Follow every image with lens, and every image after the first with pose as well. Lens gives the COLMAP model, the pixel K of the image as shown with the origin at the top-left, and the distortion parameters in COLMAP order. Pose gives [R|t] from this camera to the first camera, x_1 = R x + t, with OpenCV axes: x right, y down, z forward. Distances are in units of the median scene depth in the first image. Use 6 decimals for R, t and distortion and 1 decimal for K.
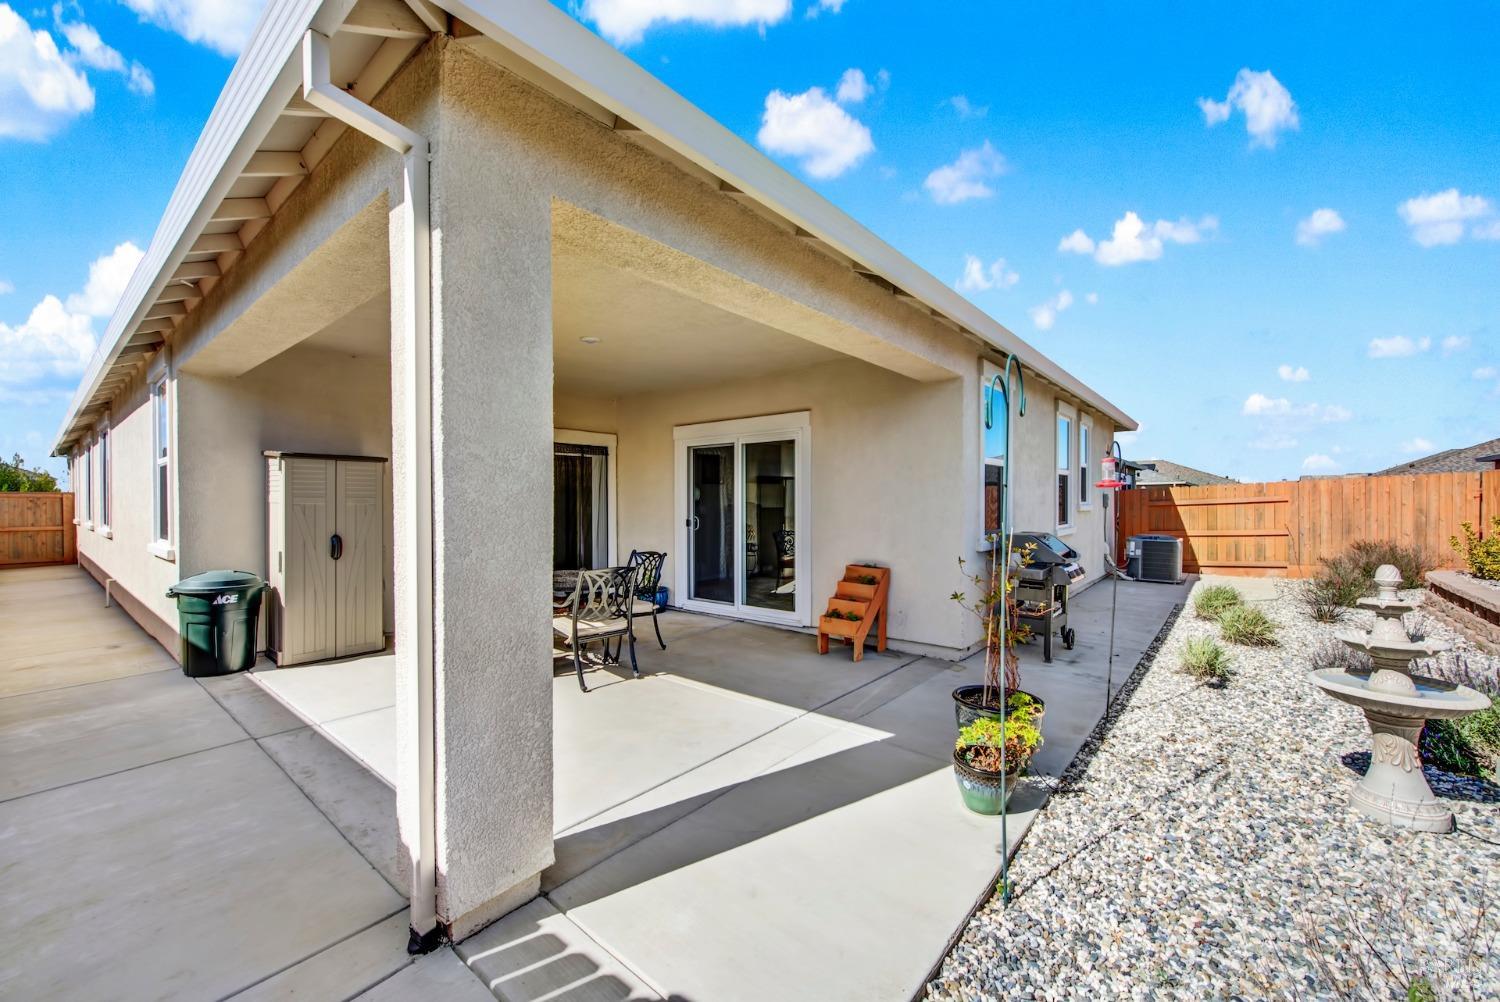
lens RADIAL K [[594.7, 0, 755.9], [0, 594.7, 501.6], [0, 0, 1]] dist [-0.000981, -0.000261]
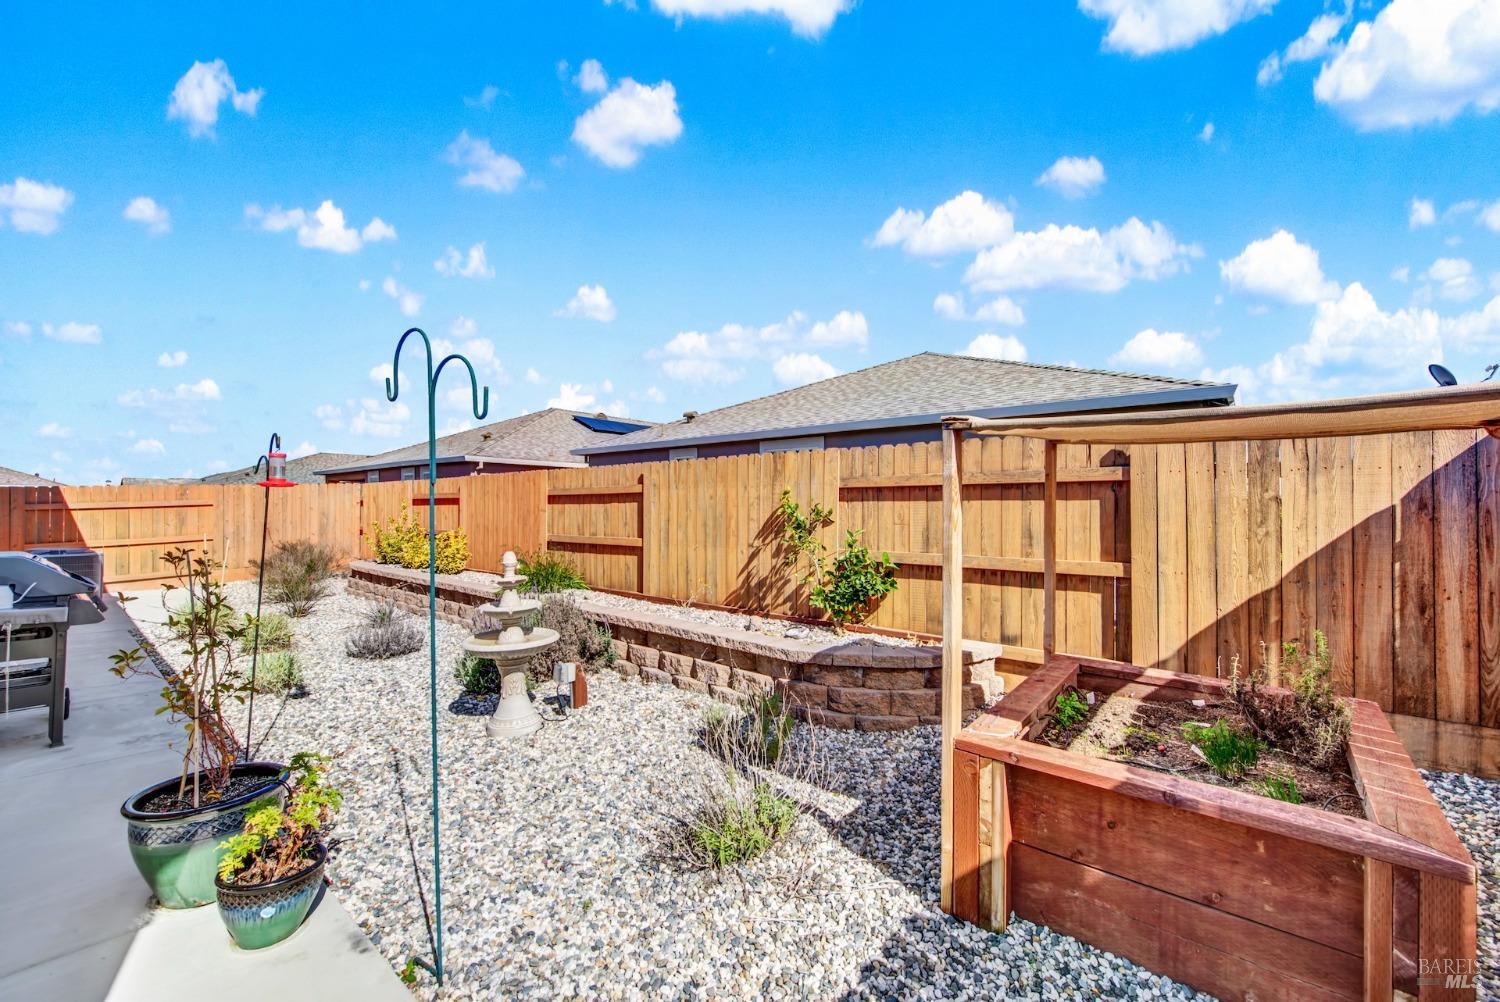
lens RADIAL K [[594.7, 0, 755.9], [0, 594.7, 501.6], [0, 0, 1]] dist [-0.000981, -0.000261]
pose [[0.008608, 0.013125, 0.999877, -0.157941], [-0.005726, 0.999898, -0.013076, 0.001557], [-0.999947, -0.005612, 0.008682, 0.200531]]
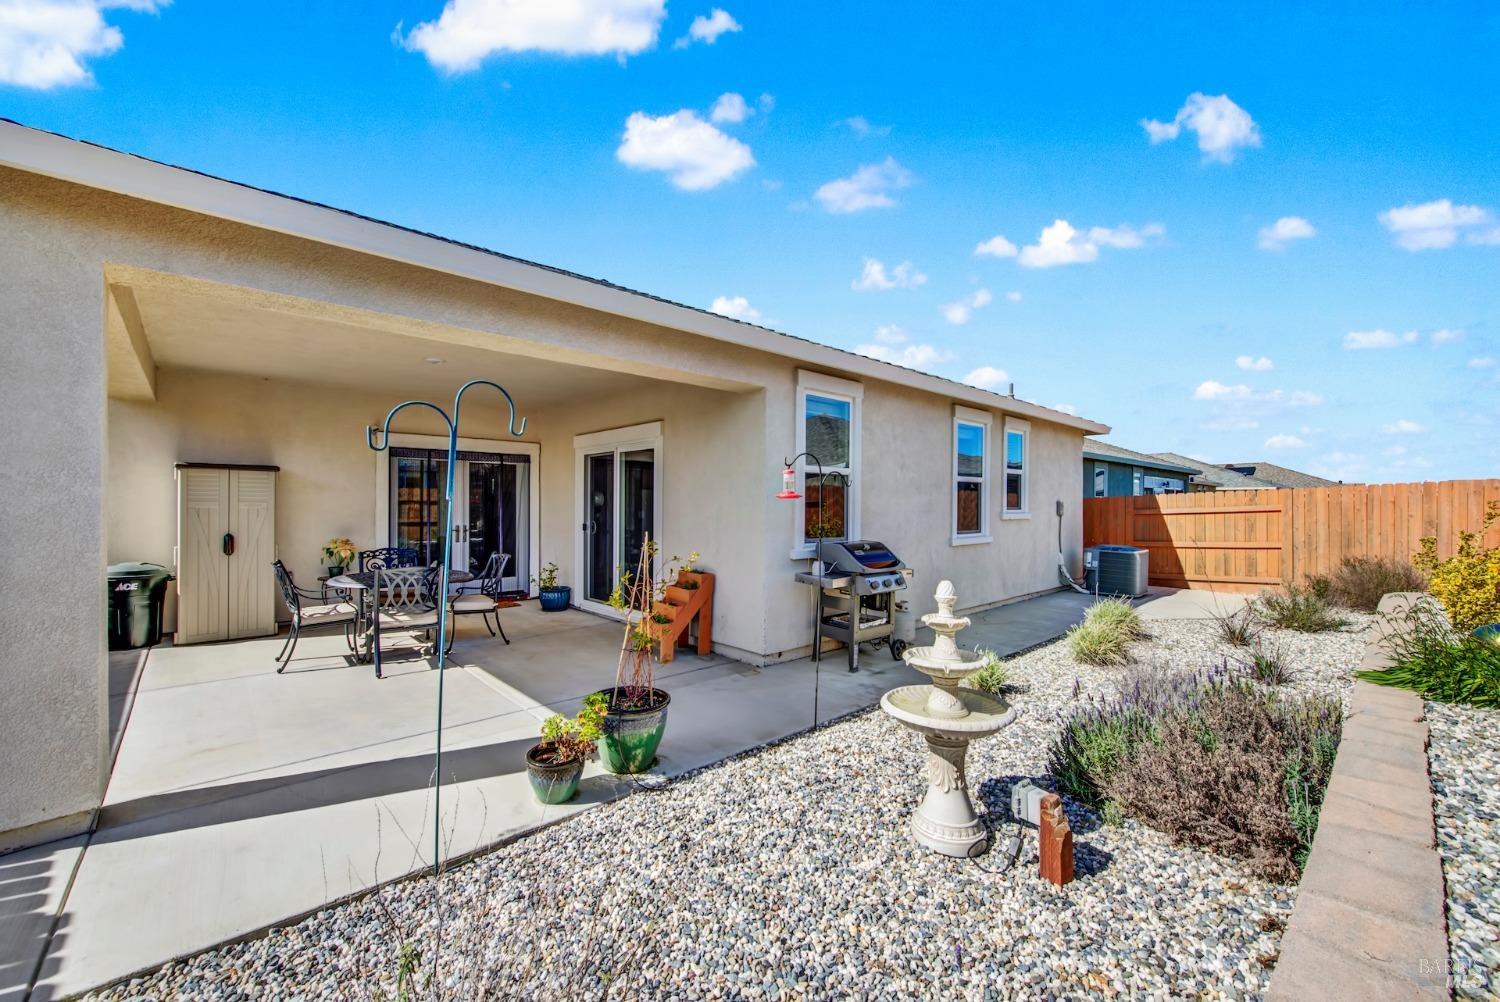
lens RADIAL K [[590.7, 0, 750.0], [0, 590.7, 501.0], [0, 0, 1]] dist [-0.006272, -0.000486]
pose [[0.991466, 0.006956, -0.130180, 0.421124], [-0.007845, 0.999949, -0.006319, -0.008524], [0.130130, 0.007287, 0.991470, -0.006476]]
